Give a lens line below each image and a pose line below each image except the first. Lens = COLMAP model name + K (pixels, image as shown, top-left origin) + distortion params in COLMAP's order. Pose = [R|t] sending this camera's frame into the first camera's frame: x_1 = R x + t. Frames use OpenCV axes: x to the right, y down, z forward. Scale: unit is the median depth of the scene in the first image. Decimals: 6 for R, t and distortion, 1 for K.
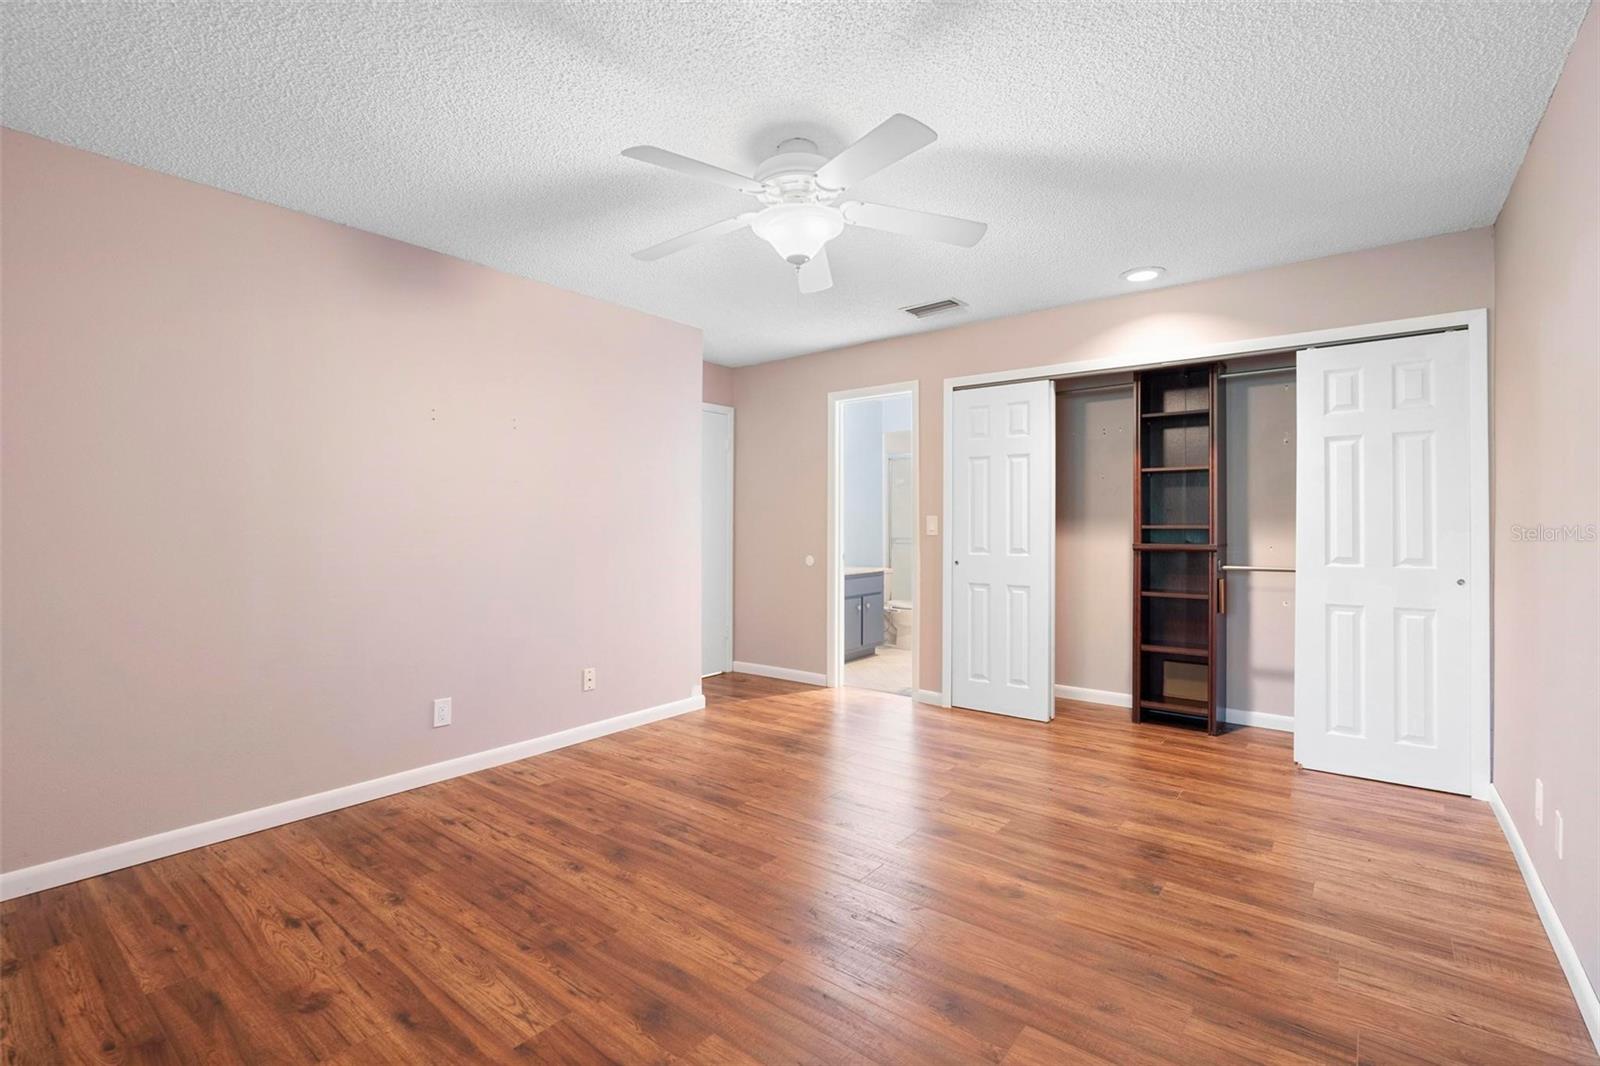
lens RADIAL K [[731.0, 0, 796.4], [0, 731.0, 527.7], [0, 0, 1]] dist [-0.014326, 0.003270]
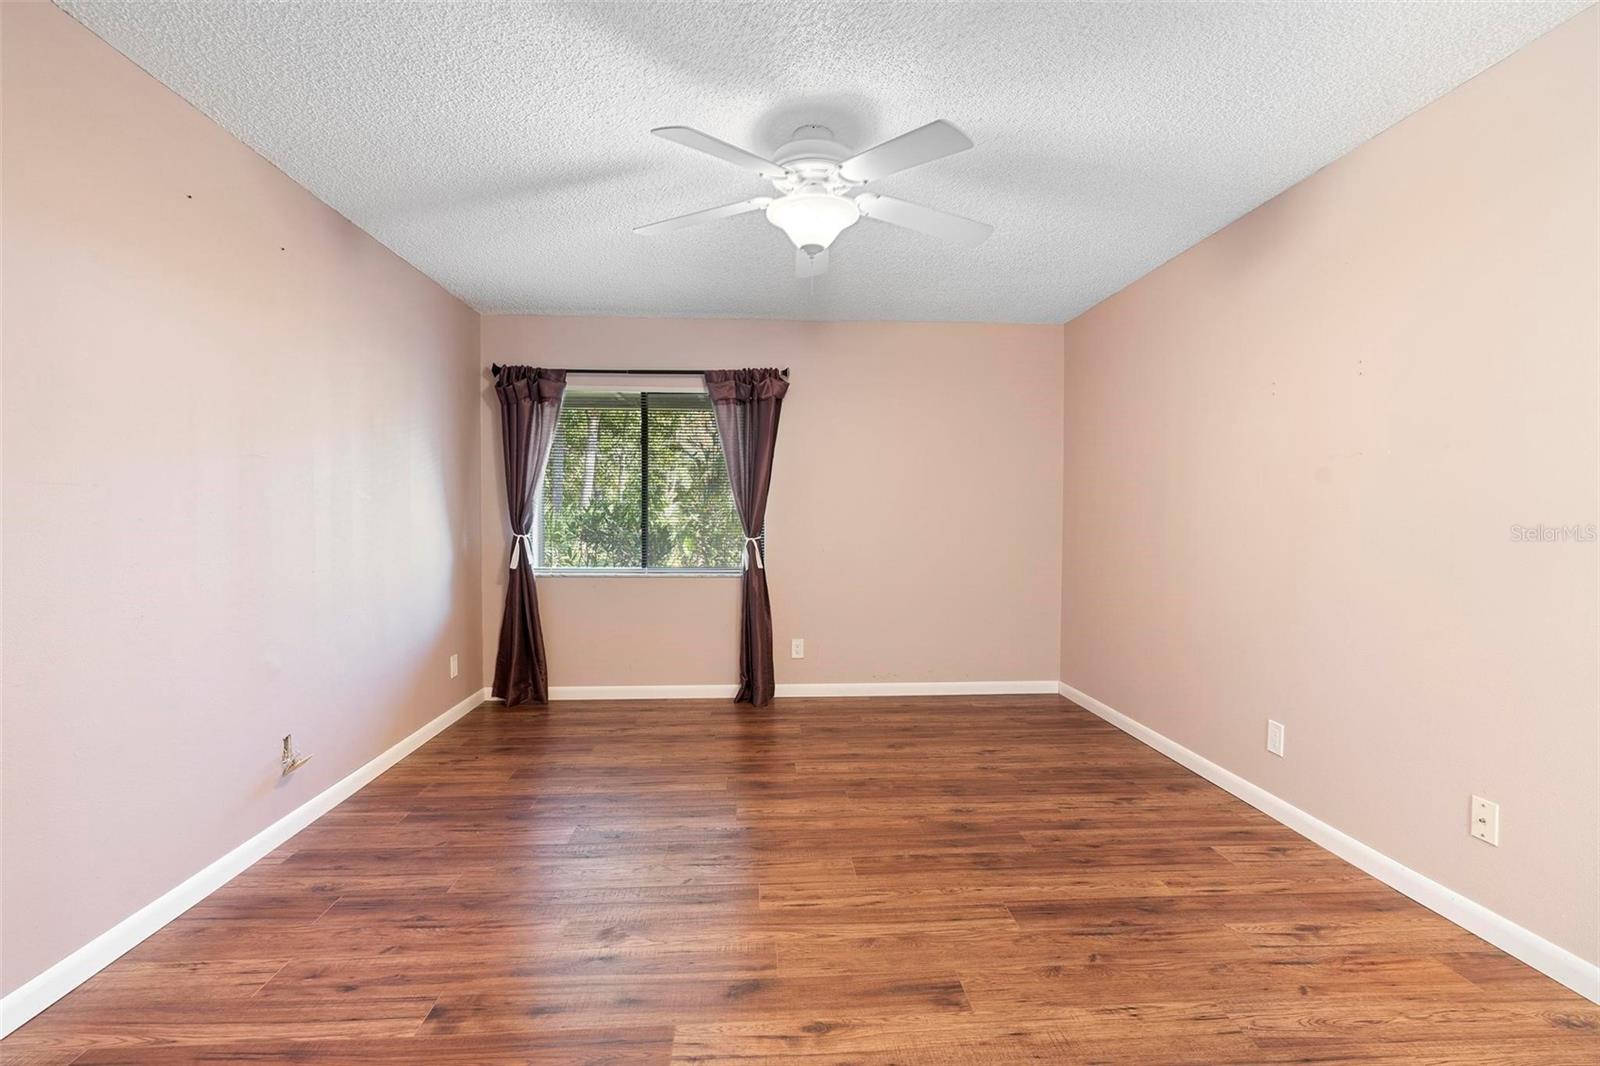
lens RADIAL K [[731.0, 0, 798.4], [0, 731.0, 528.3], [0, 0, 1]] dist [-0.014326, 0.003270]
pose [[-0.746442, 0.012361, -0.665336, 0.583990], [-0.003572, 0.999739, 0.022581, -0.011849], [0.665441, 0.019232, -0.746203, 1.483139]]
